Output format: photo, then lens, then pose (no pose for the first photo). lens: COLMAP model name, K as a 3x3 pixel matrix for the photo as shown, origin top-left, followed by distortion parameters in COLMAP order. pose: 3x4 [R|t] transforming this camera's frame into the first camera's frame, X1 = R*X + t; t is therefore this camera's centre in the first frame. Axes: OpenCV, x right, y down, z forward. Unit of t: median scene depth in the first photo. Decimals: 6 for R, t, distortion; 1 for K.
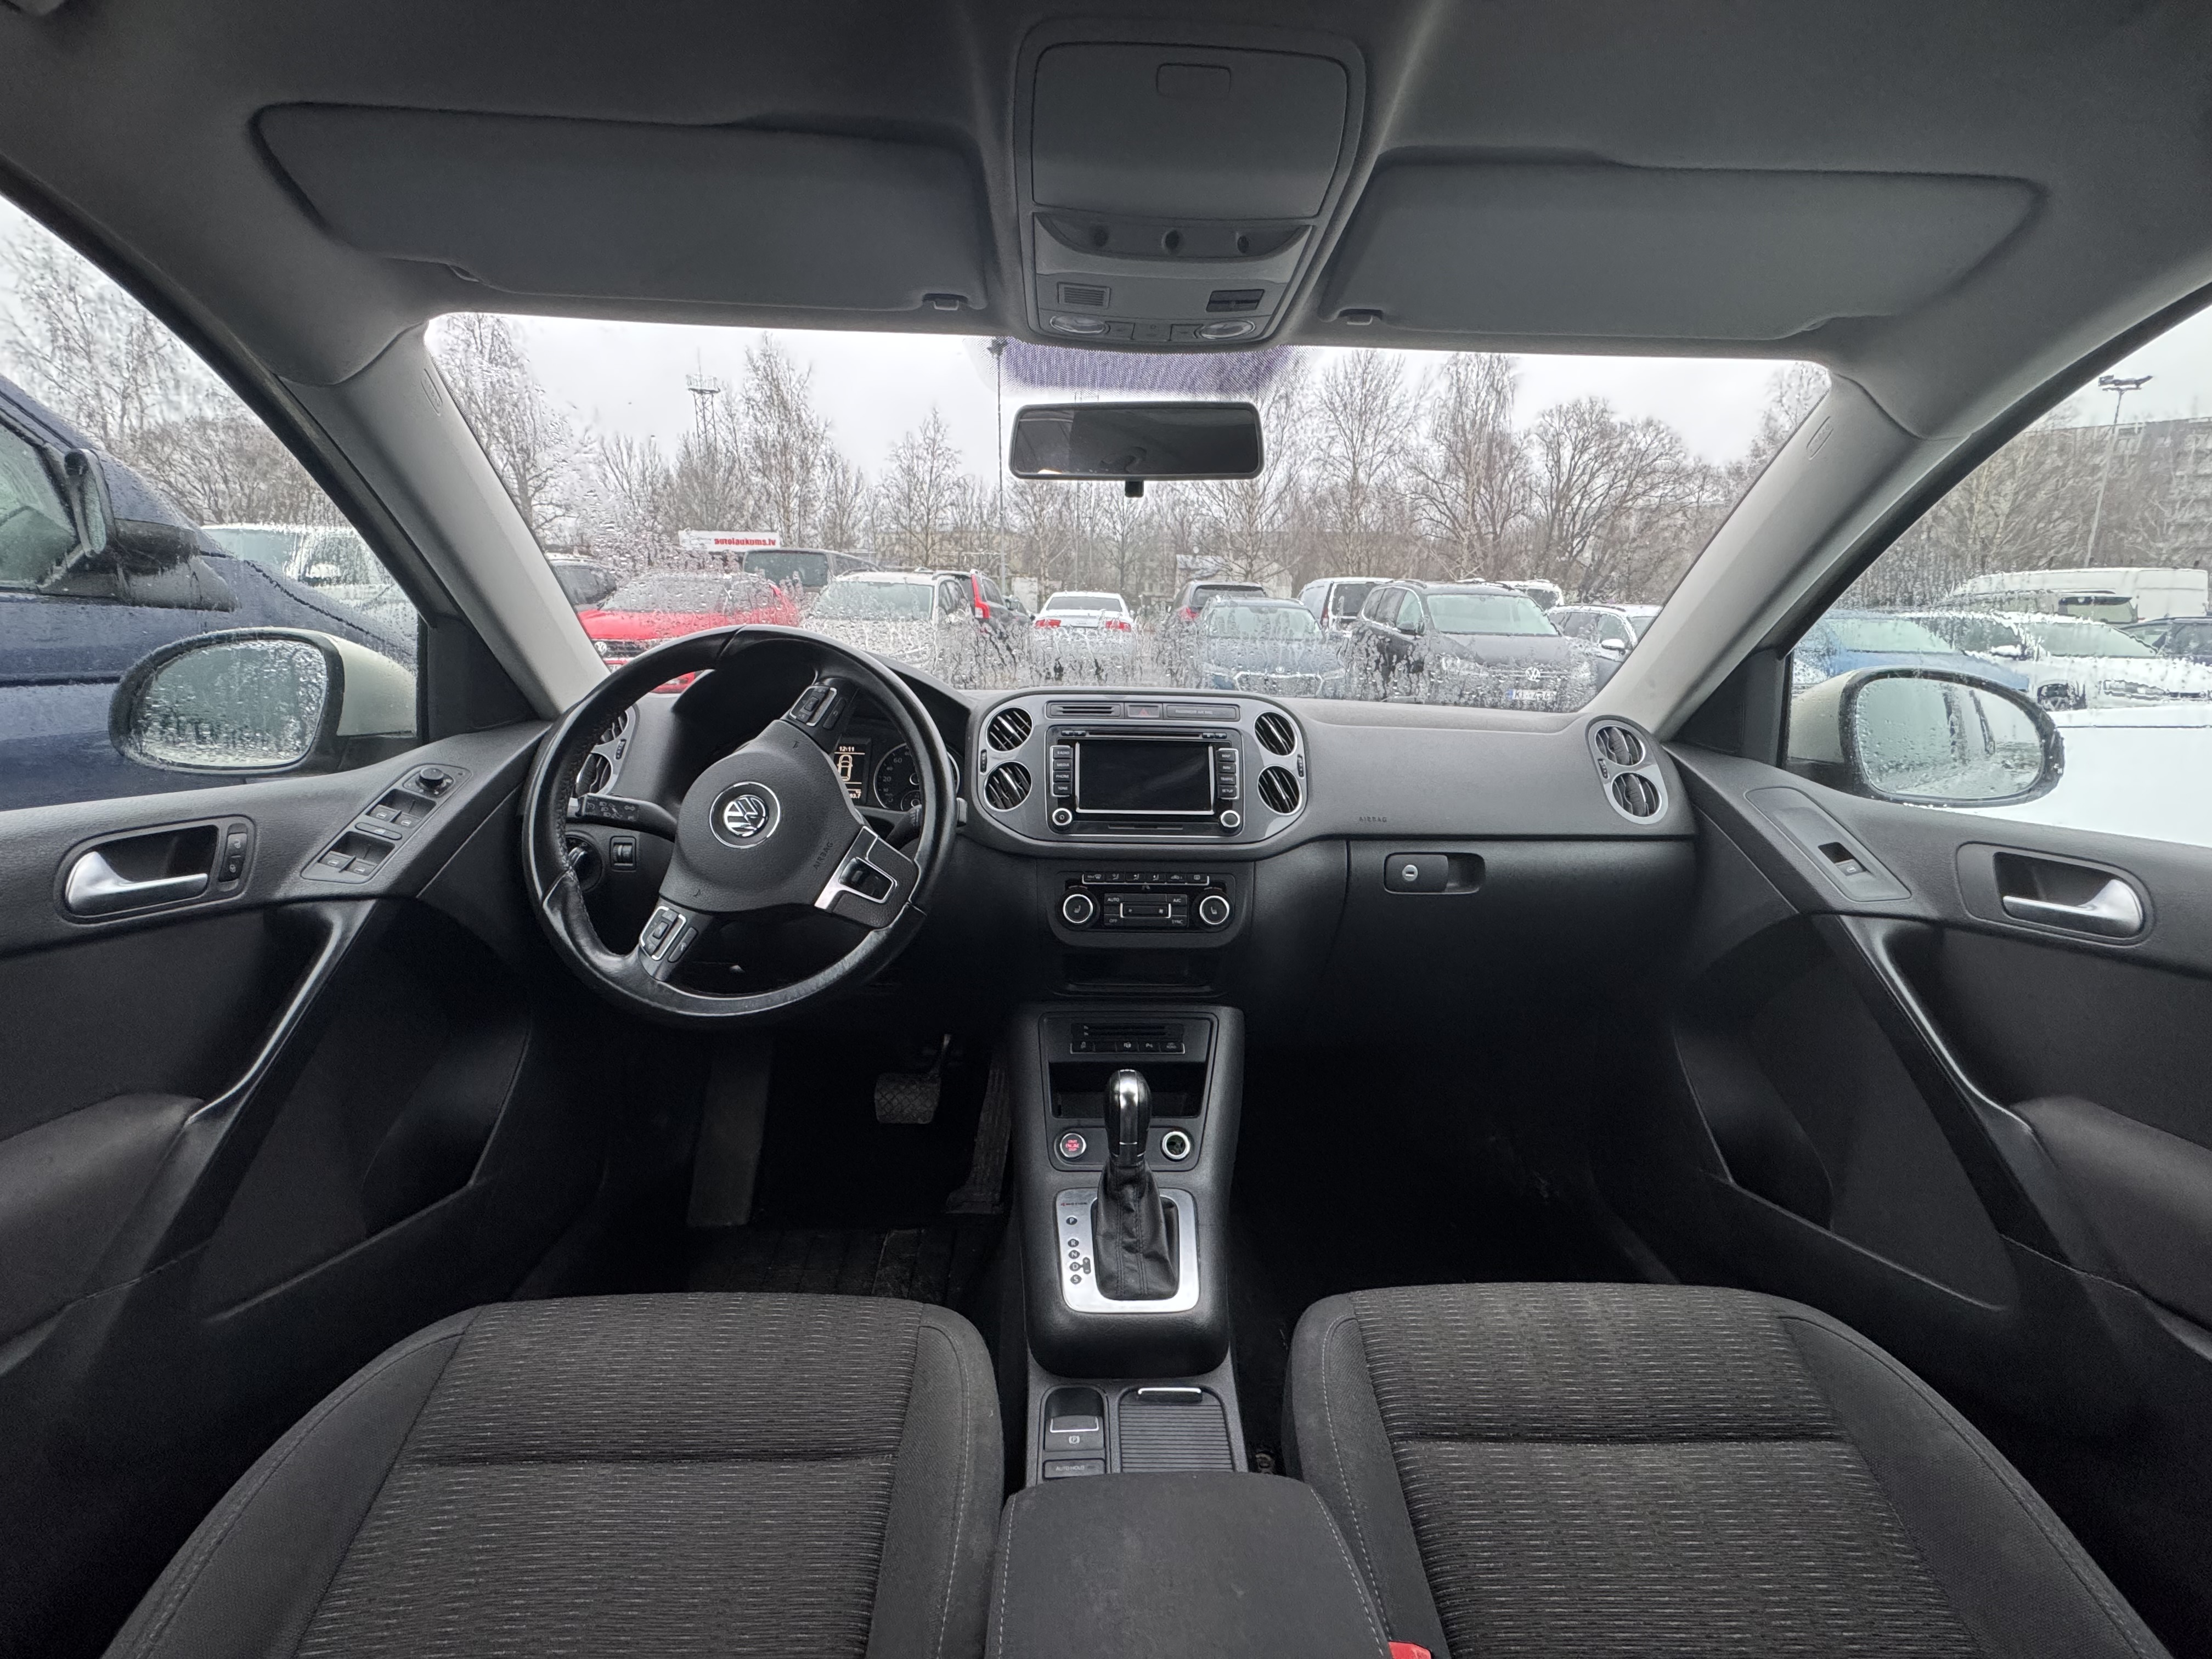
lens RADIAL K [[880.3, 0, 1111.4], [0, 880.3, 827.9], [0, 0, 1]] dist [-0.002635, -0.000283]
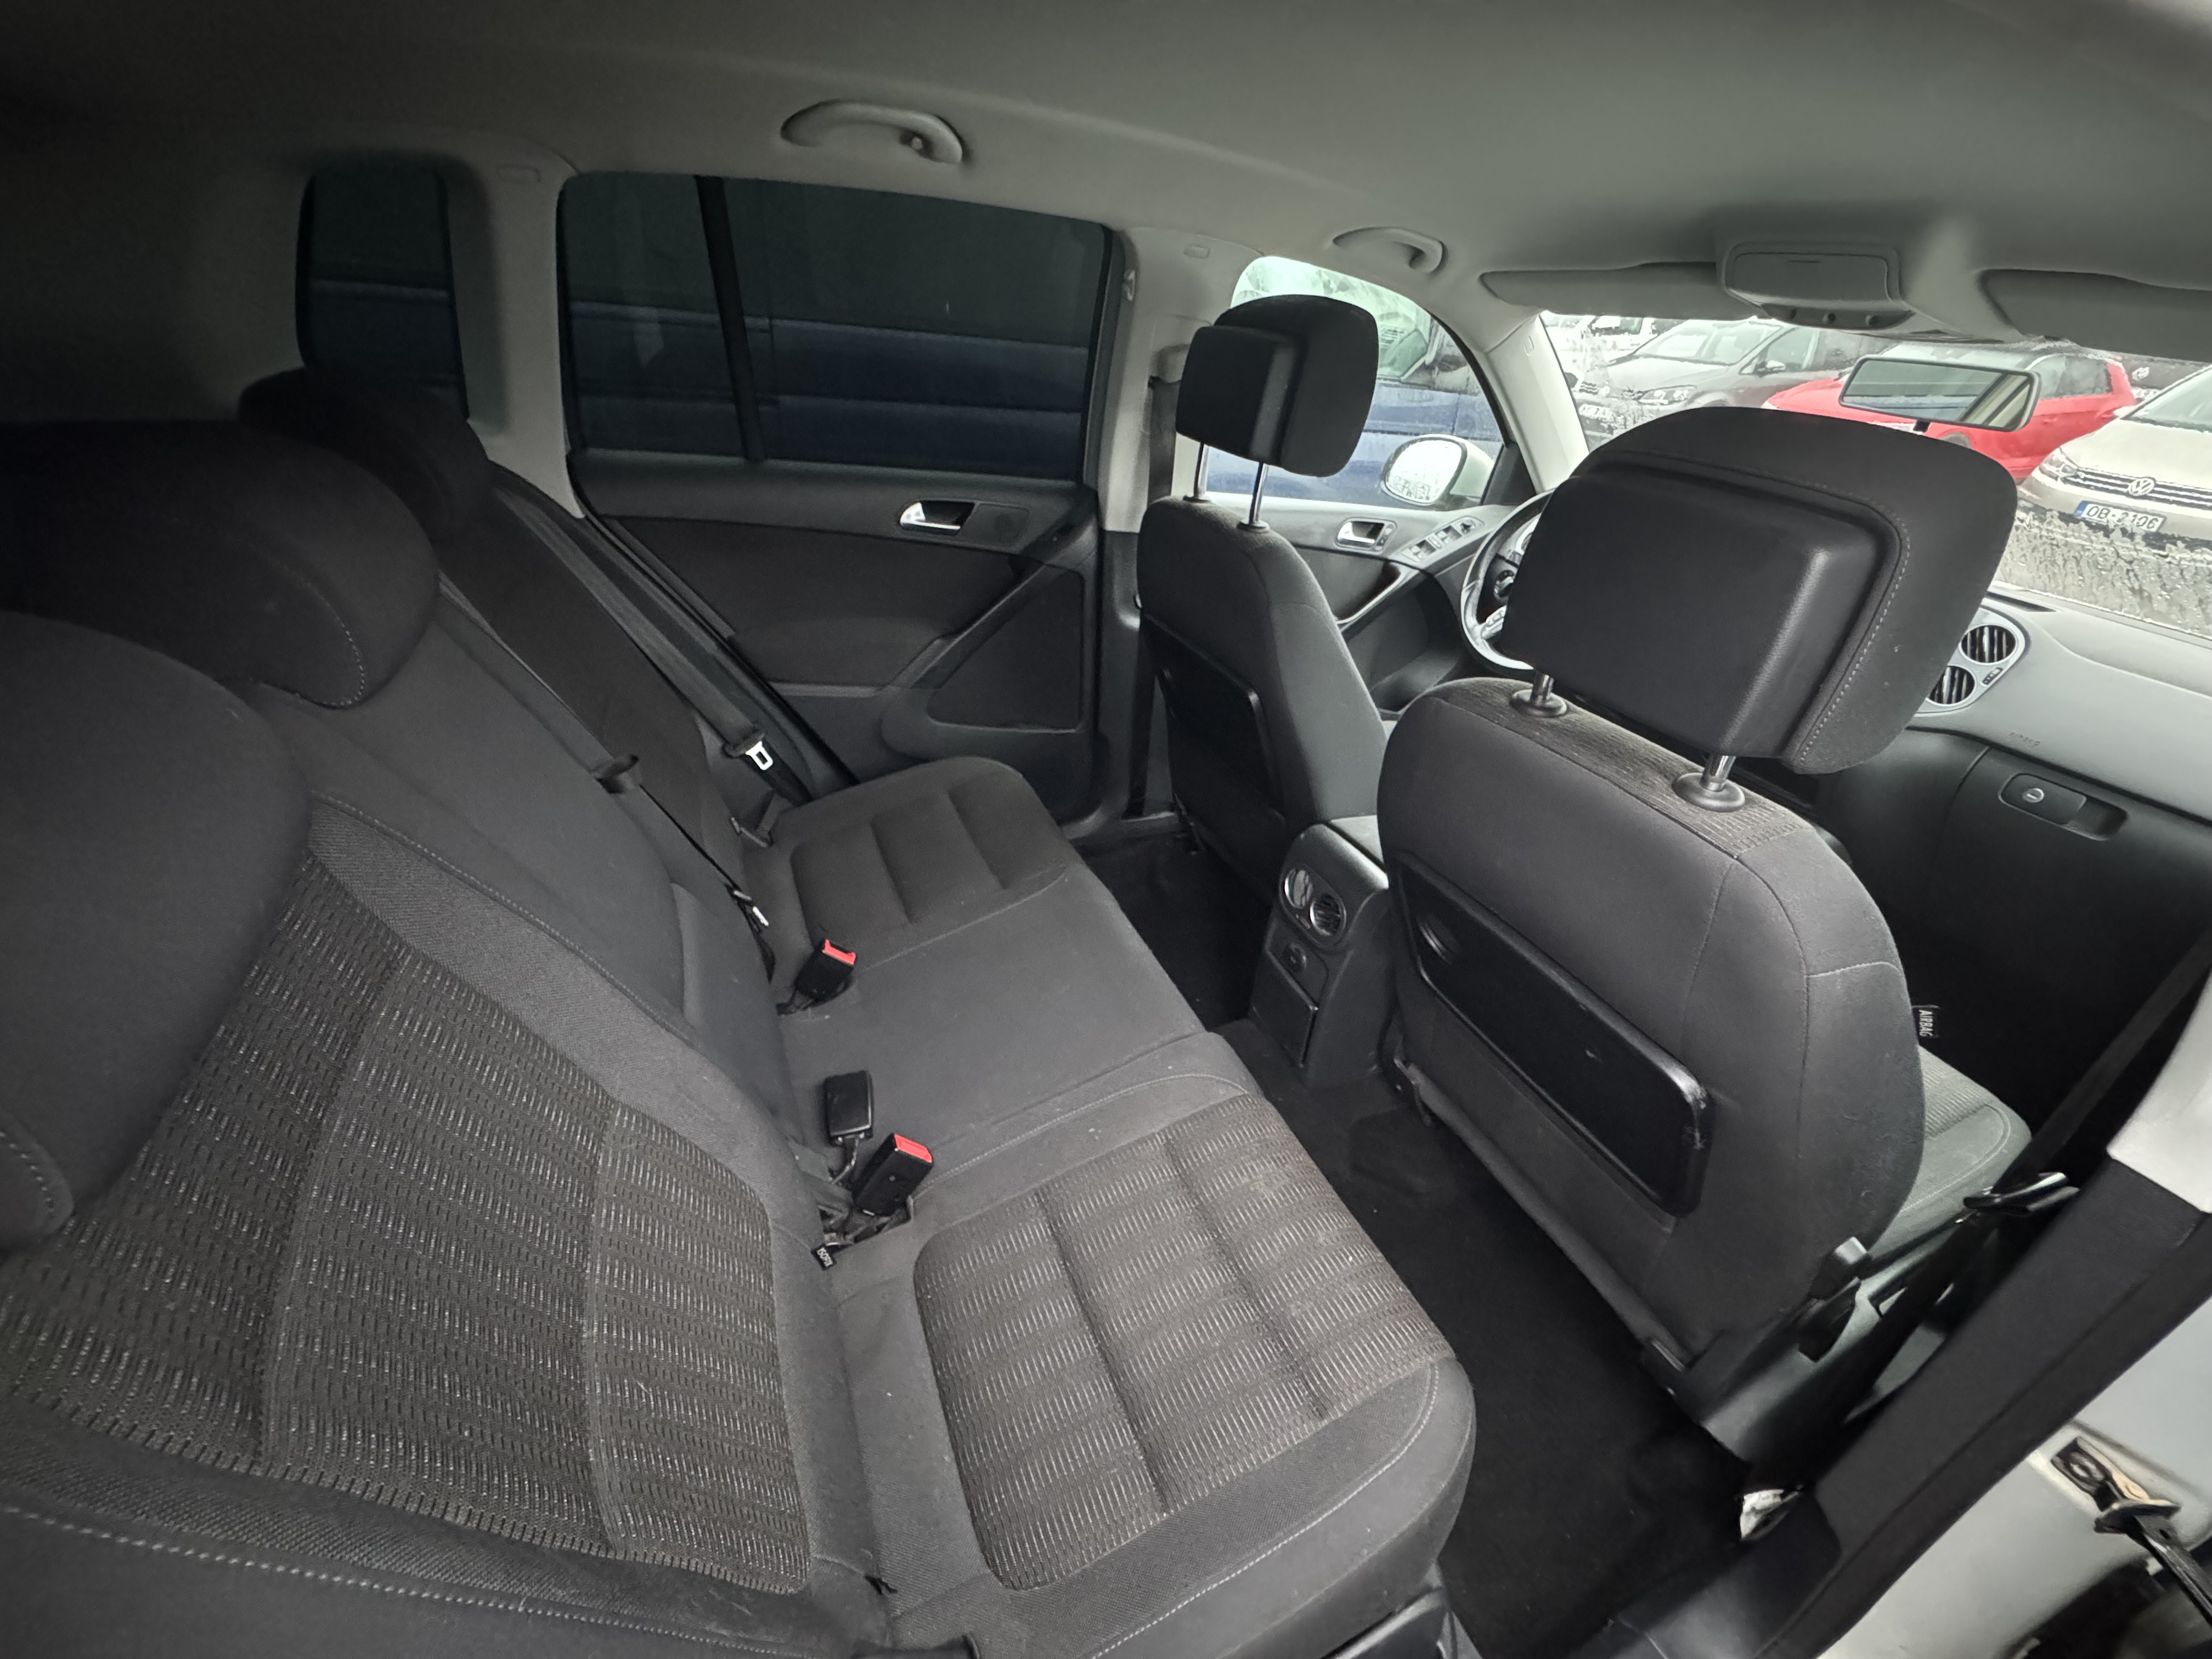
lens RADIAL K [[880.3, 0, 1106.7], [0, 880.3, 834.5], [0, 0, 1]] dist [-0.002635, -0.000283]
pose [[0.376268, 0.501282, -0.779191, 0.986012], [-0.285563, 0.862798, 0.417172, -0.050494], [0.881406, 0.065540, 0.467791, -0.750480]]
